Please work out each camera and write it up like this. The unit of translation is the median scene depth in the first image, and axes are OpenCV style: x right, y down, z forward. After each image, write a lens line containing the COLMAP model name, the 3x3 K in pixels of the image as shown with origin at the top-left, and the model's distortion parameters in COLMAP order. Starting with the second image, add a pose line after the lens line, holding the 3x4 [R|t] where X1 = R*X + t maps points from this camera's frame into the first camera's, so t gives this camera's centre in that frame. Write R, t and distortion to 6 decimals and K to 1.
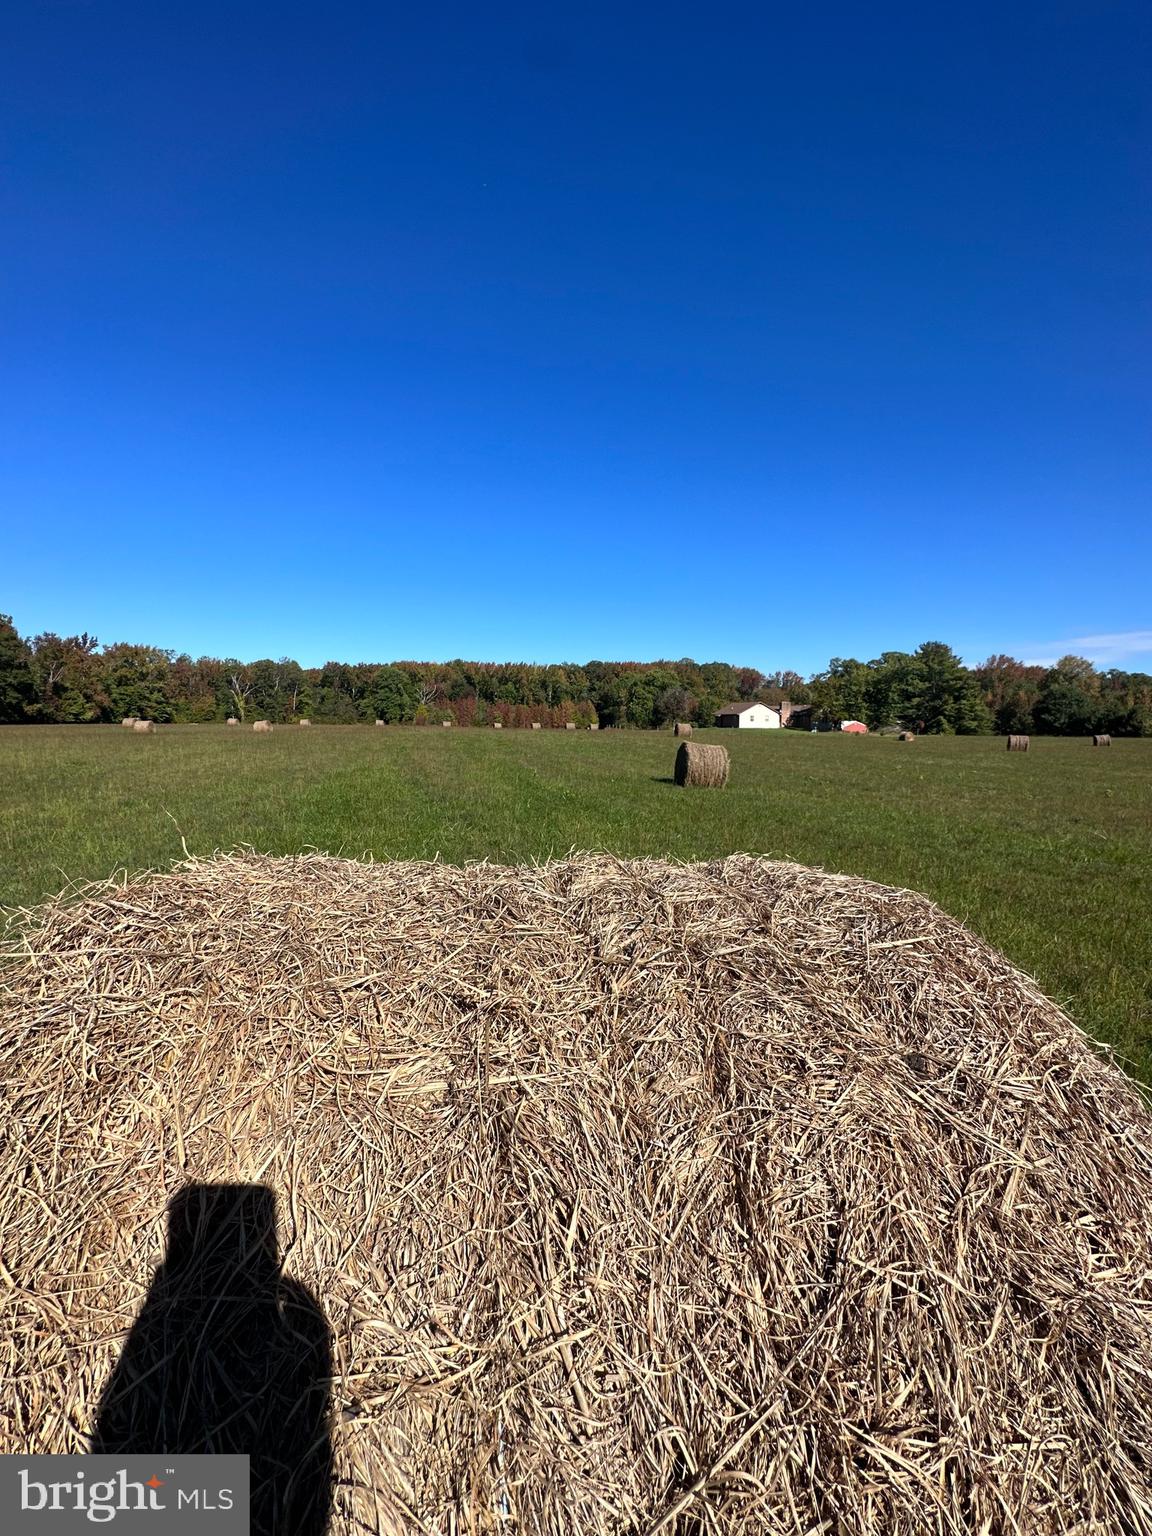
lens RADIAL K [[608.9, 0, 576.0], [0, 608.9, 768.0], [0, 0, 1]] dist [-0.004070, -0.000402]
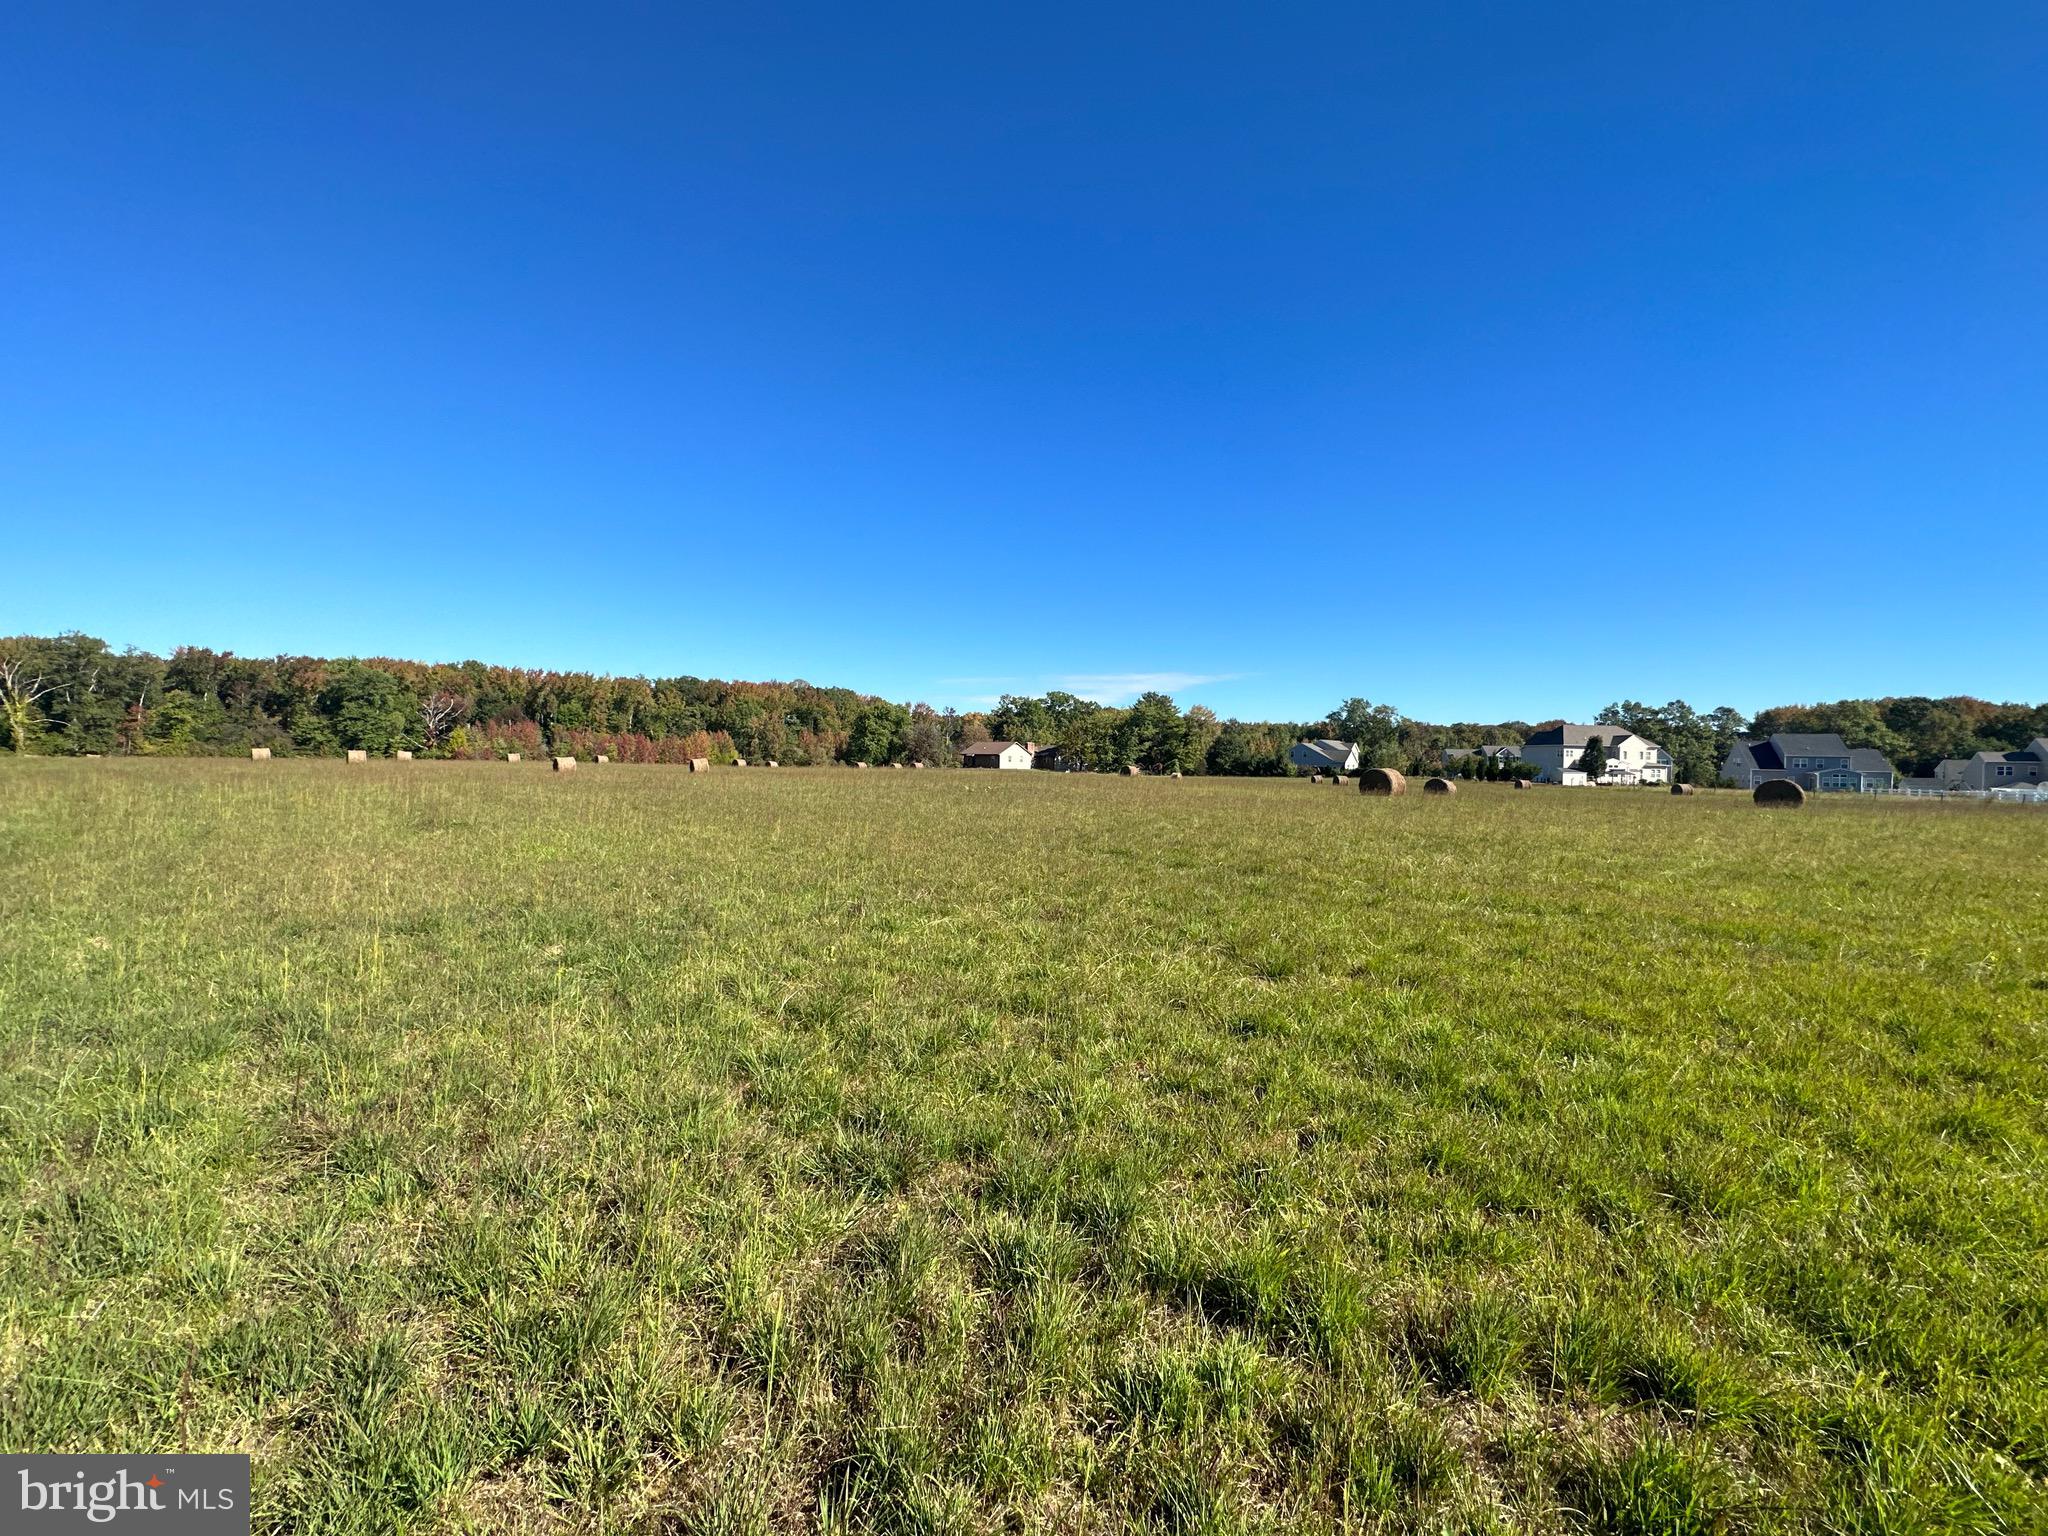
lens RADIAL K [[811.8, 0, 1019.7], [0, 811.8, 770.7], [0, 0, 1]] dist [-0.004070, -0.000402]
pose [[0.837185, 0.003476, 0.546909, -0.231816], [0.029956, 0.998187, -0.052200, 0.003279], [-0.546099, 0.060084, 0.835563, -0.050902]]
